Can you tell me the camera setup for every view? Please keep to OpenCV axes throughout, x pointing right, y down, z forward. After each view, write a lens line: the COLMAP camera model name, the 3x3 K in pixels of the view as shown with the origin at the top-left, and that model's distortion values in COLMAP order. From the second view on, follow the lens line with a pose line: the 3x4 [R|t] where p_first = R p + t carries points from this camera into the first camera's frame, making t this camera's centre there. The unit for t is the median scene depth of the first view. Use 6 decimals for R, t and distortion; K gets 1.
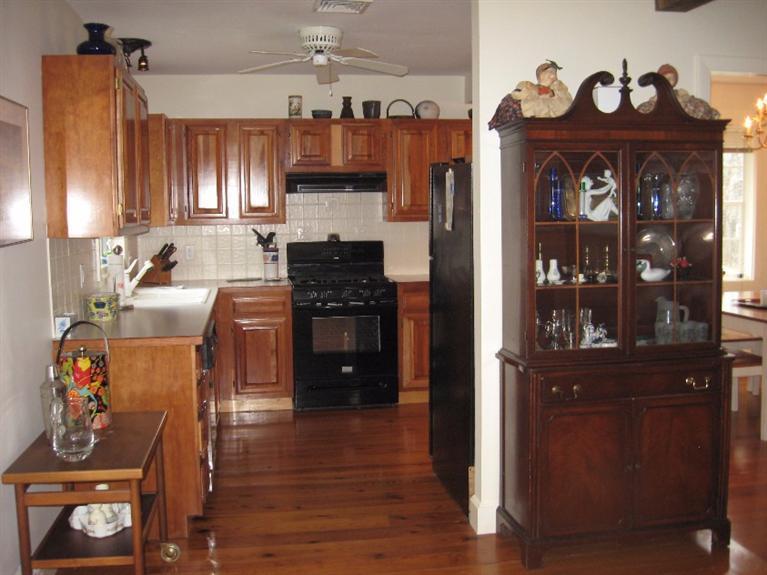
lens RADIAL K [[833.6, 0, 383.5], [0, 833.6, 287.5], [0, 0, 1]] dist [-0.099602, 0.025956]
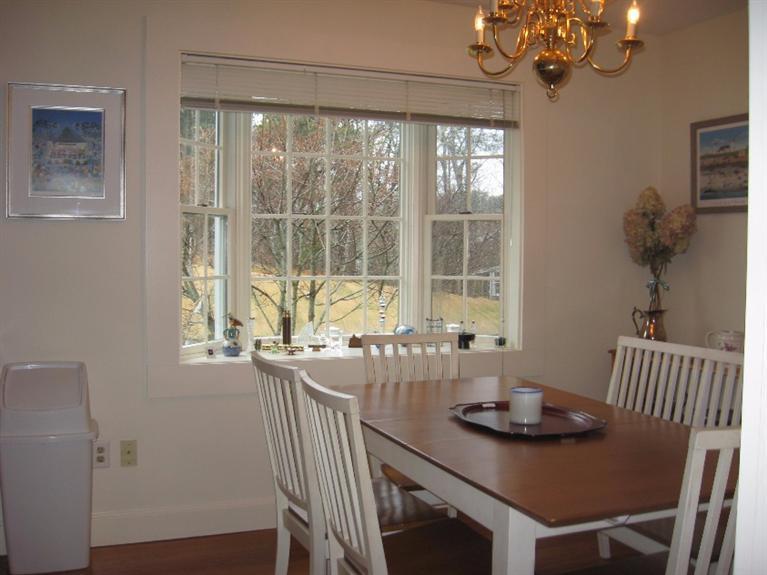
lens RADIAL K [[833.6, 0, 383.5], [0, 833.6, 287.5], [0, 0, 1]] dist [-0.099602, 0.025956]
pose [[0.977496, 0.001292, 0.210949, 0.507316], [0.010757, 0.998375, -0.055962, -0.046186], [-0.210679, 0.056972, 0.975894, 0.971671]]
